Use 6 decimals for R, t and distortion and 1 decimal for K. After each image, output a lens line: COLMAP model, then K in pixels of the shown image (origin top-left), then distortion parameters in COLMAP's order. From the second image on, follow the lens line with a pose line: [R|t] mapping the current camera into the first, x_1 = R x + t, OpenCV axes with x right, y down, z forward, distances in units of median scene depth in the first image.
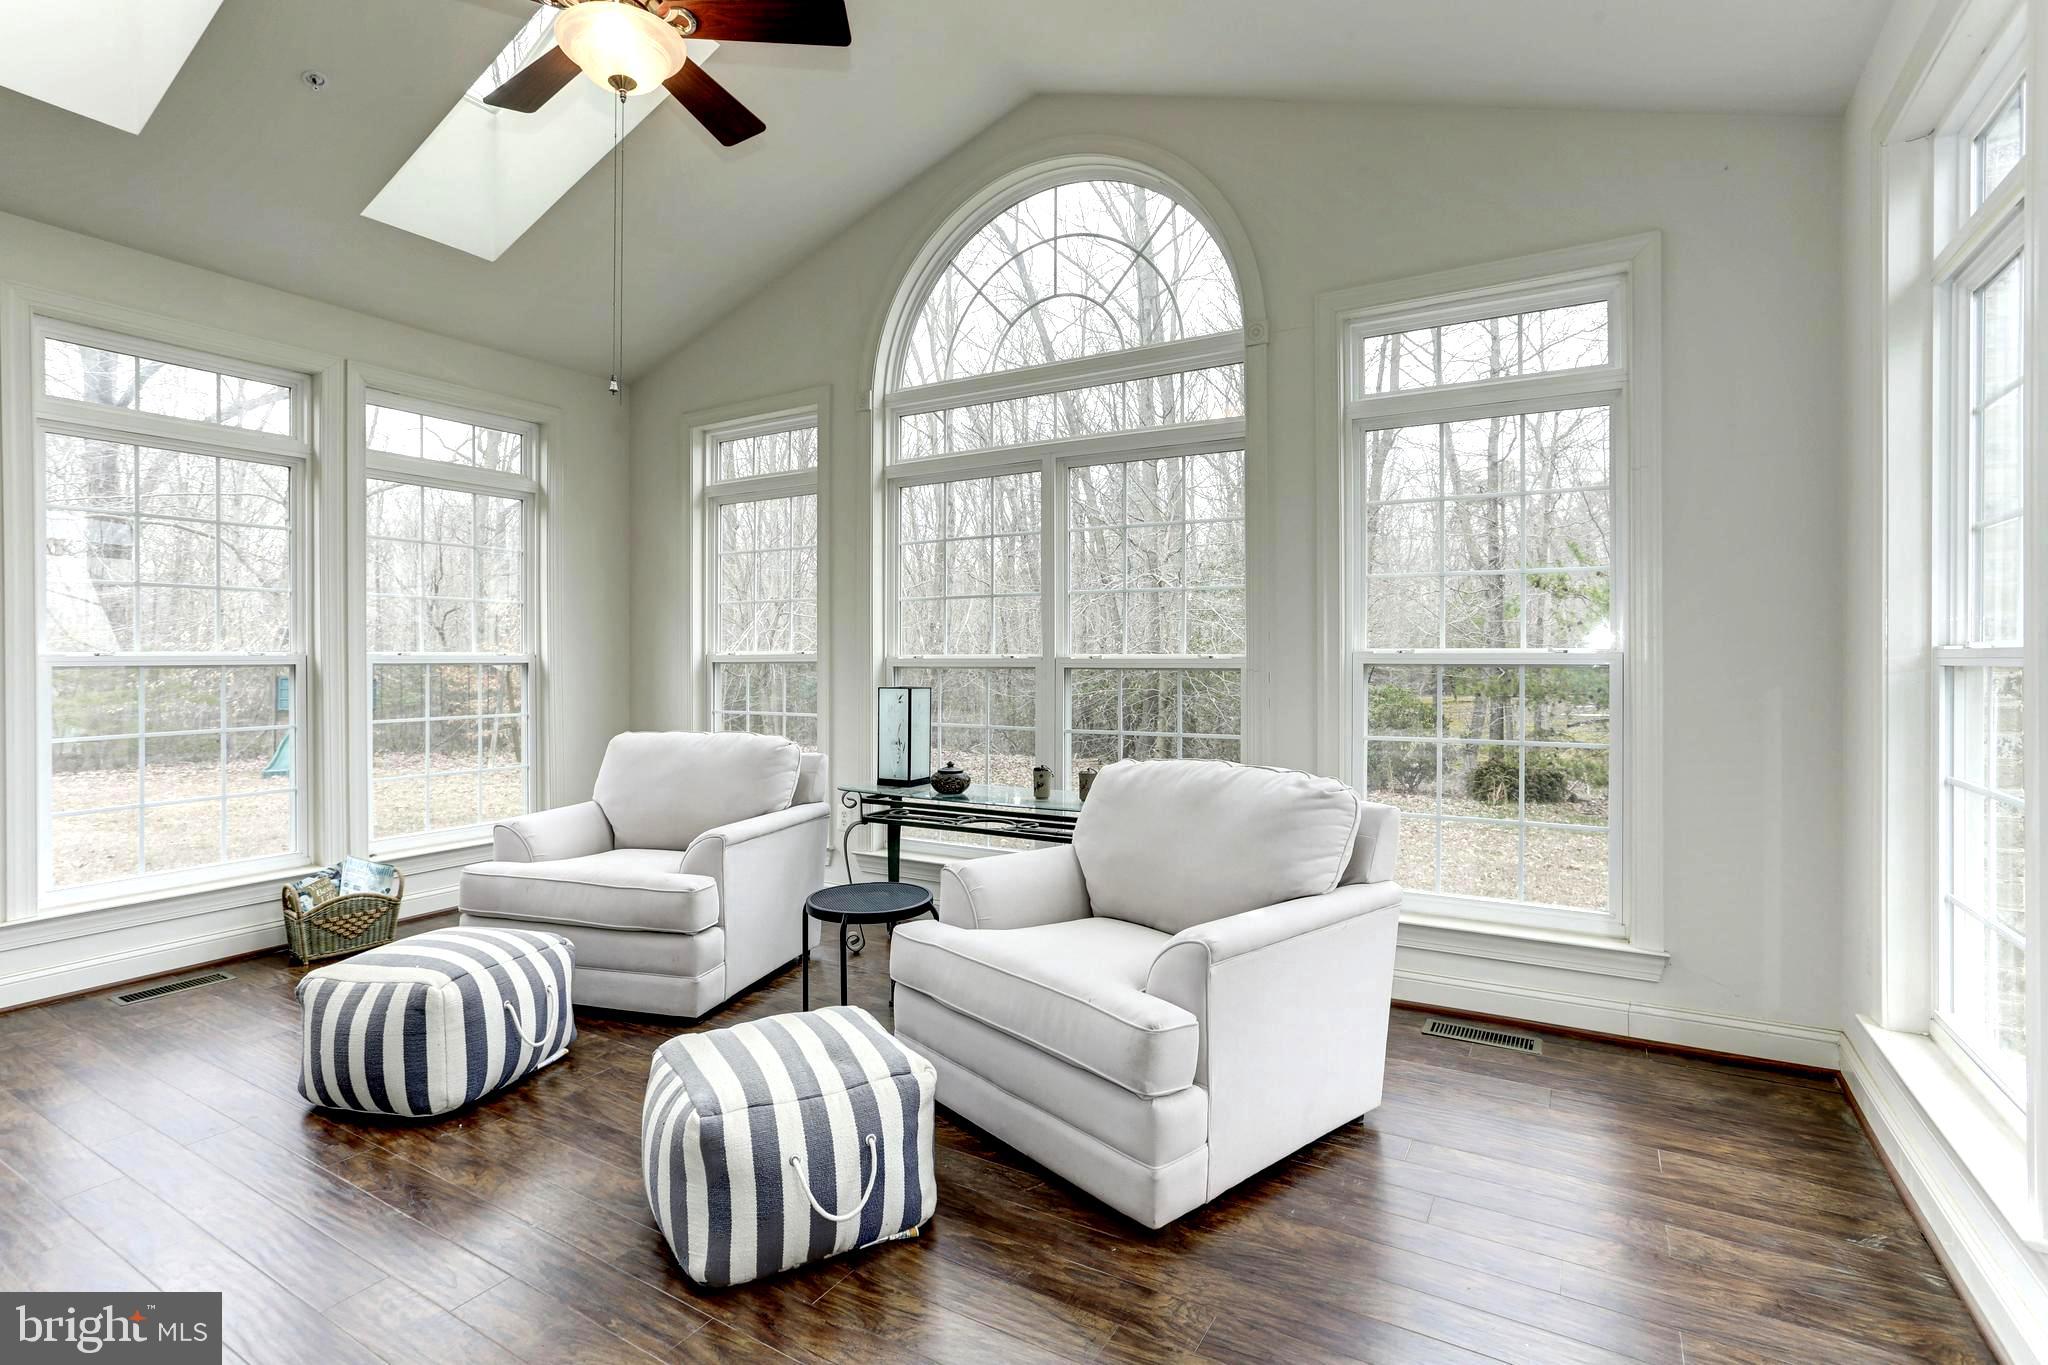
lens RADIAL K [[999.2, 0, 1004.4], [0, 999.2, 649.7], [0, 0, 1]] dist [-0.054325, 0.035995]
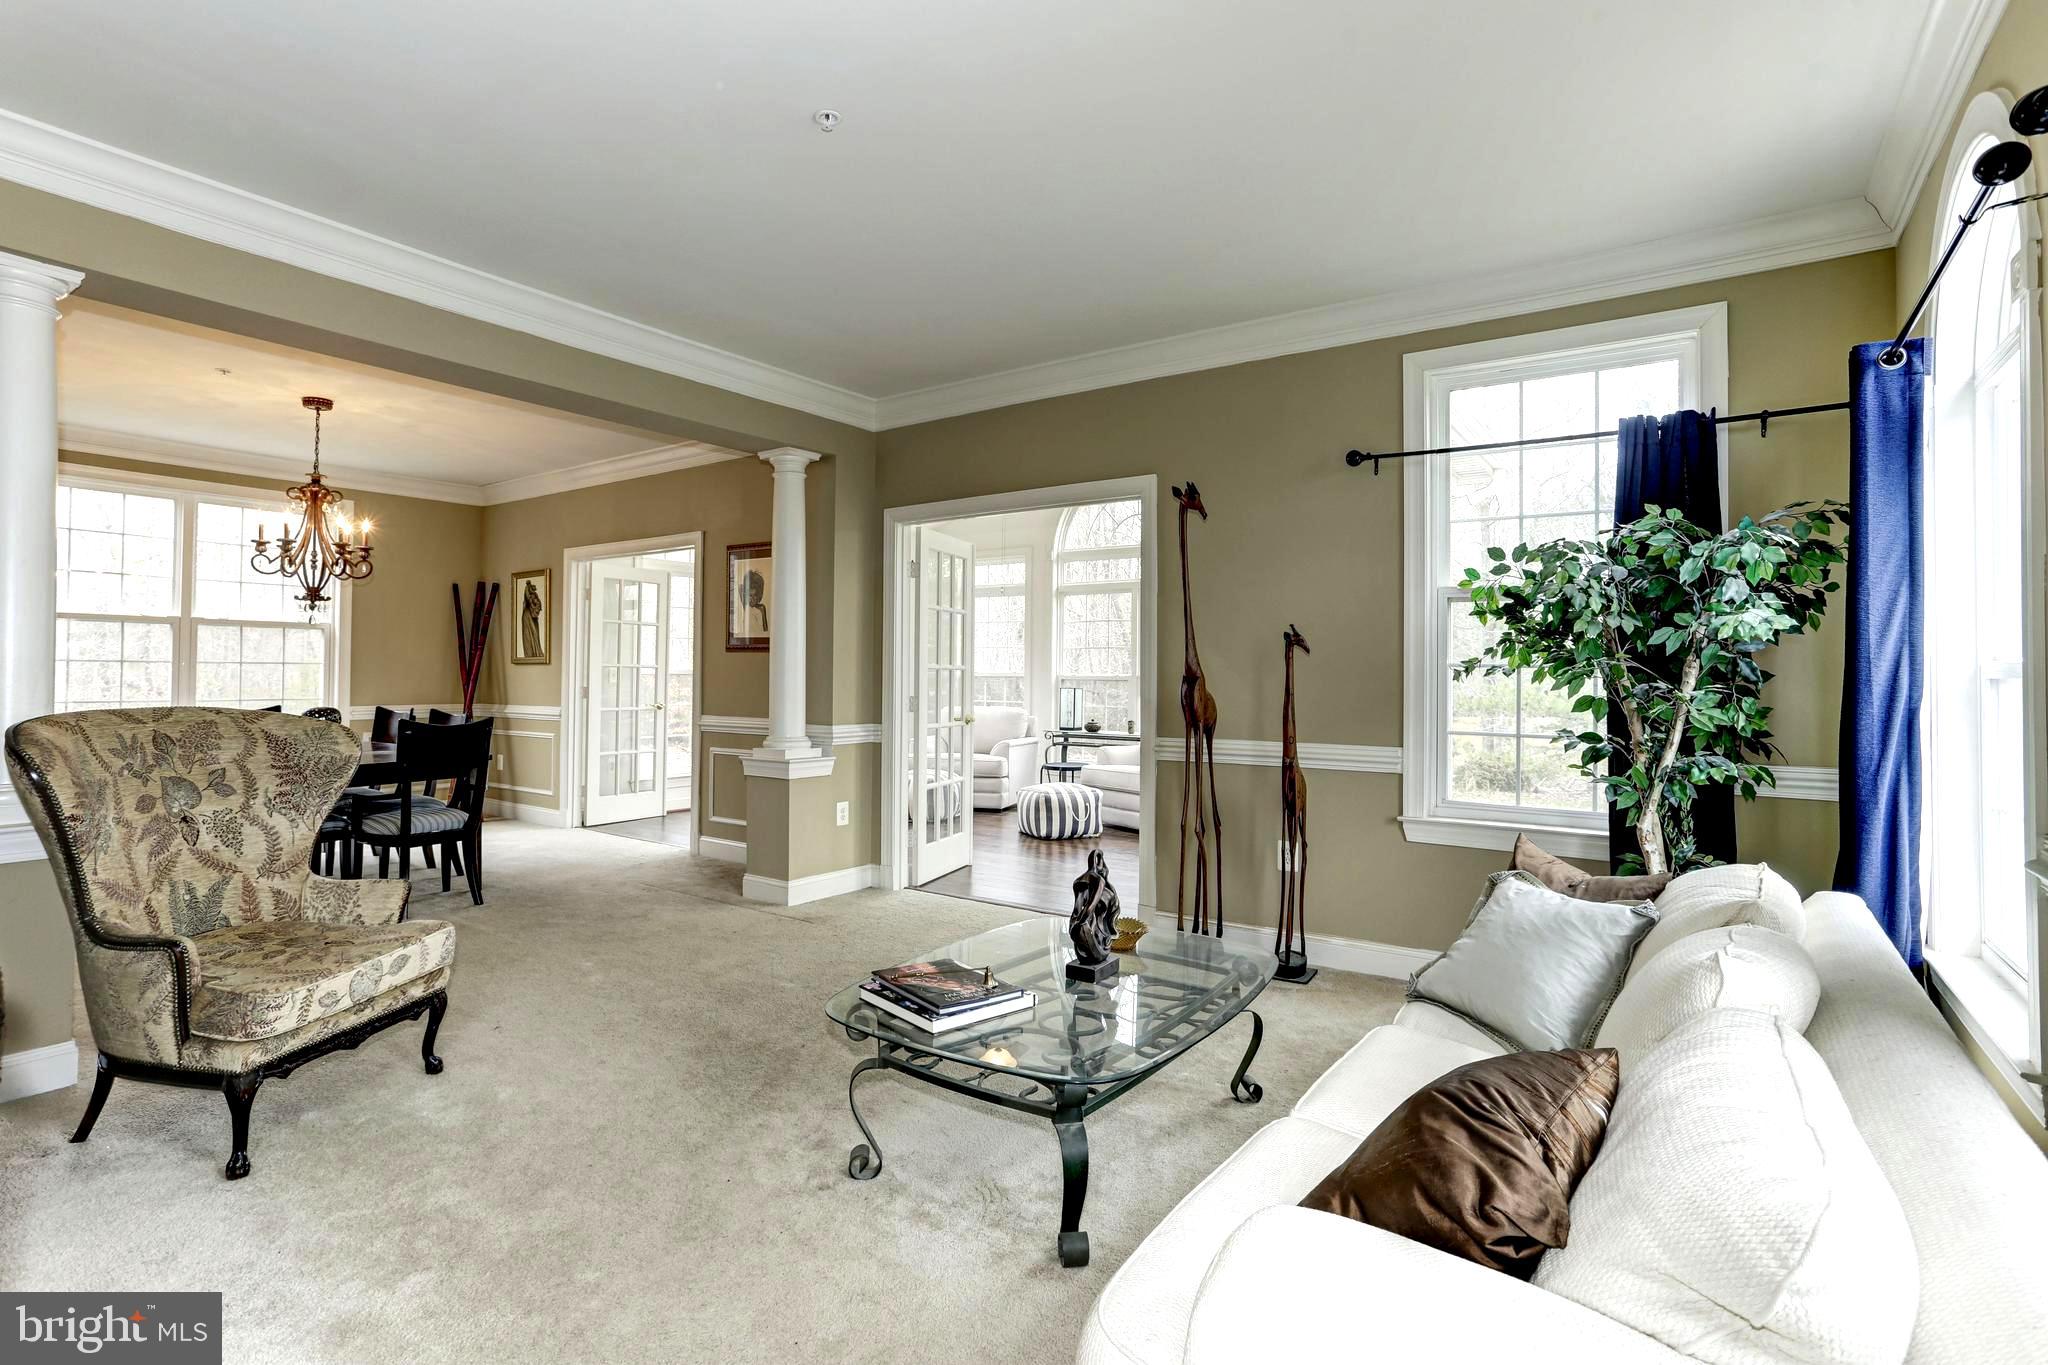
lens RADIAL K [[999.2, 0, 1004.4], [0, 999.2, 649.7], [0, 0, 1]] dist [-0.054325, 0.035995]
pose [[0.996480, 0.006654, -0.083564, -0.067134], [-0.007795, 0.999881, -0.013335, -0.020322], [0.083465, 0.013939, 0.996413, -1.422722]]
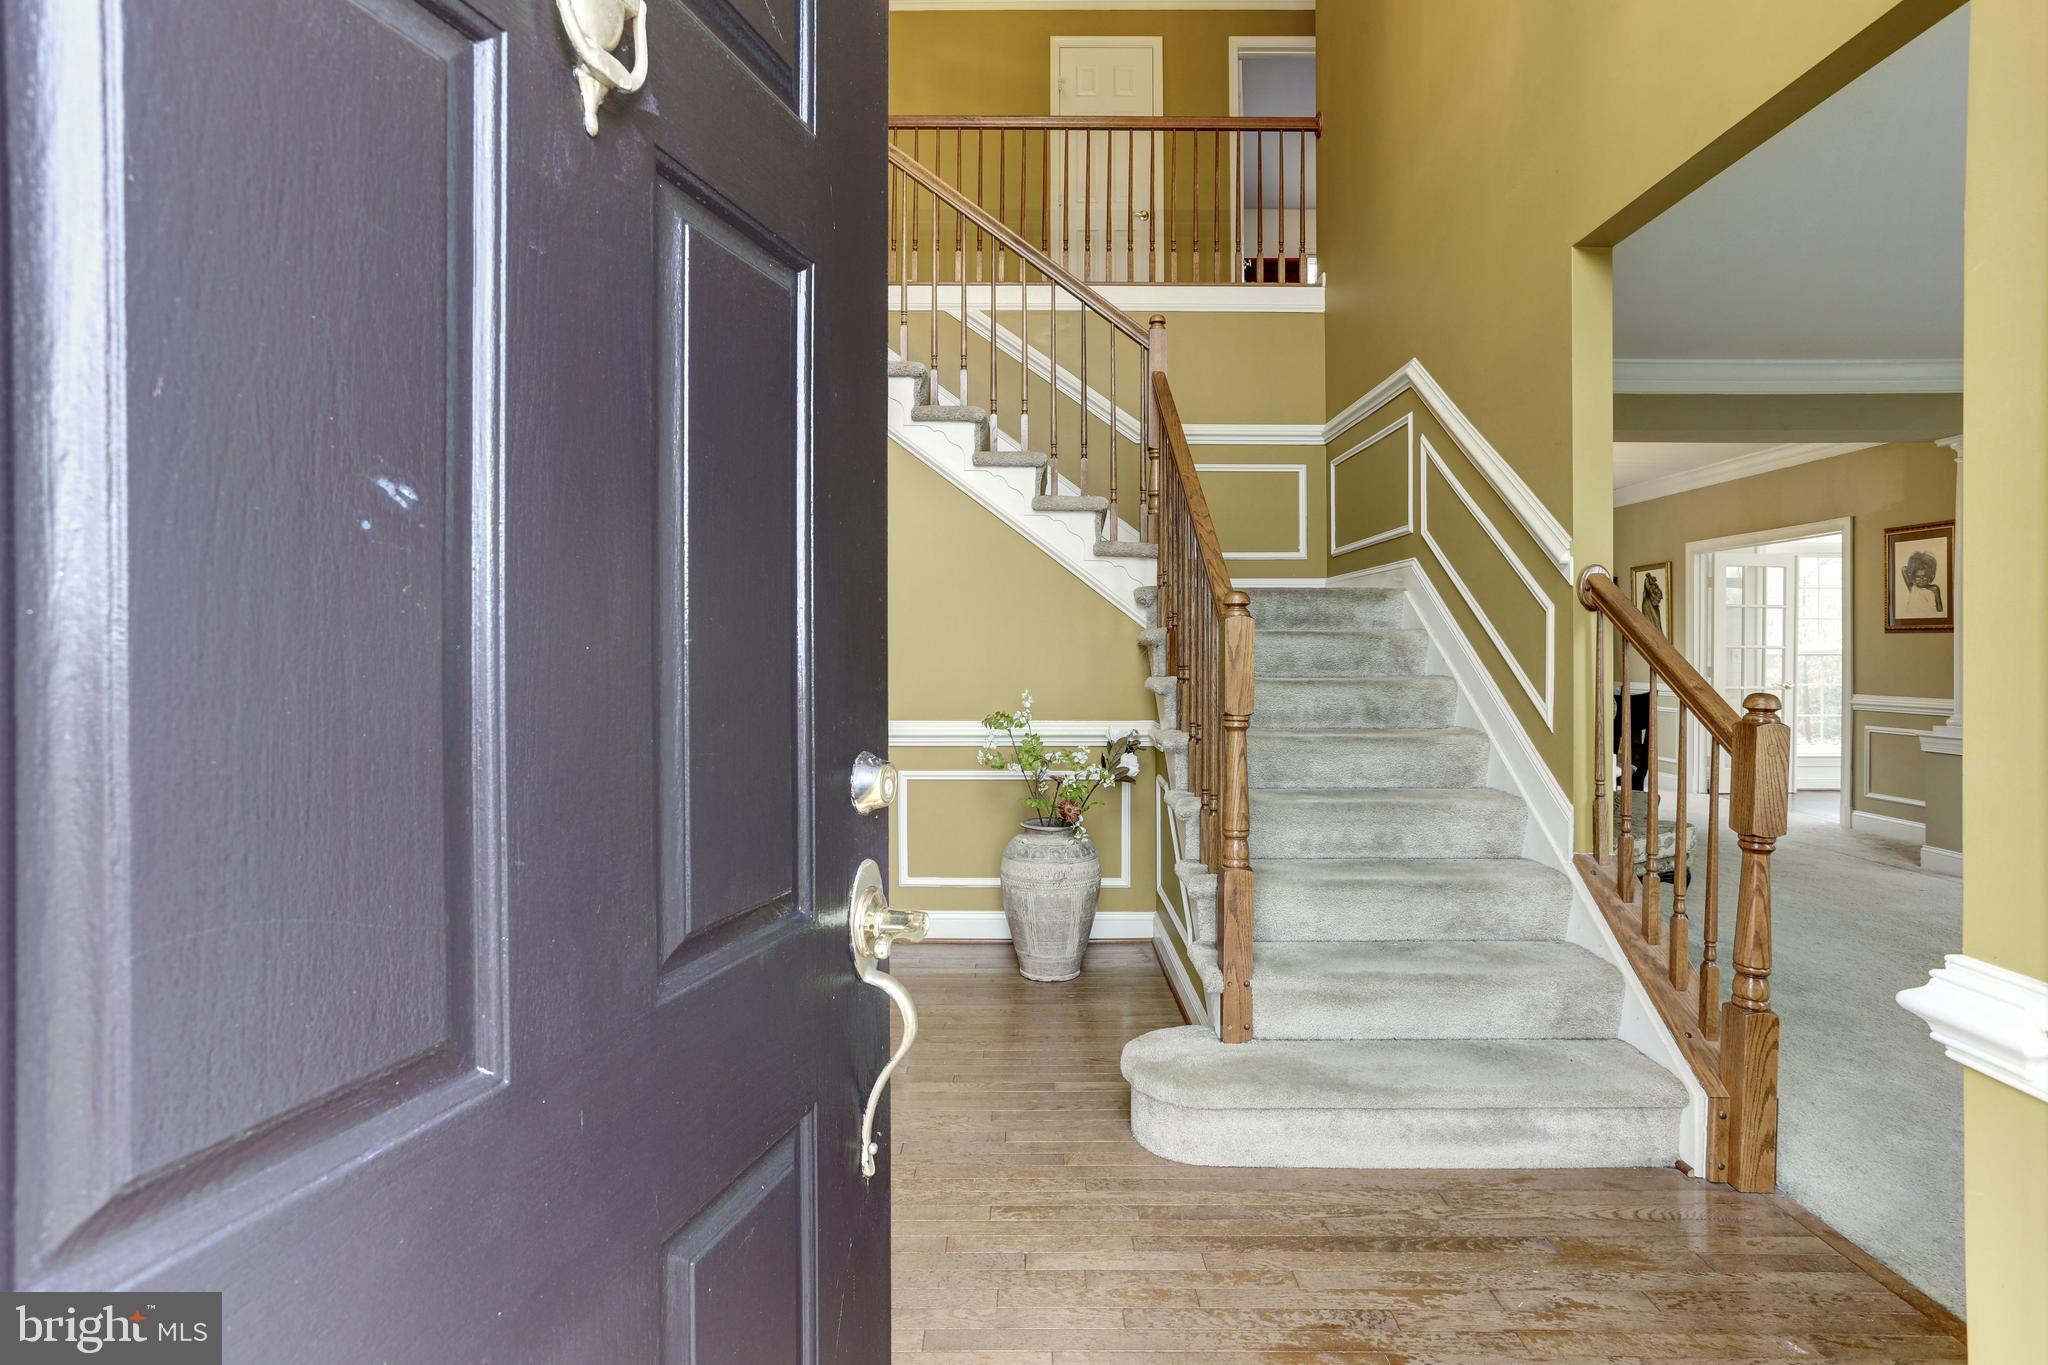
lens RADIAL K [[999.2, 0, 1004.4], [0, 999.2, 649.7], [0, 0, 1]] dist [-0.054325, 0.035995]
pose [[0.501142, -0.000544, -0.865365, 0.024318], [0.010608, 0.999929, 0.005515, -0.031372], [0.865300, -0.011943, 0.501112, -1.949193]]
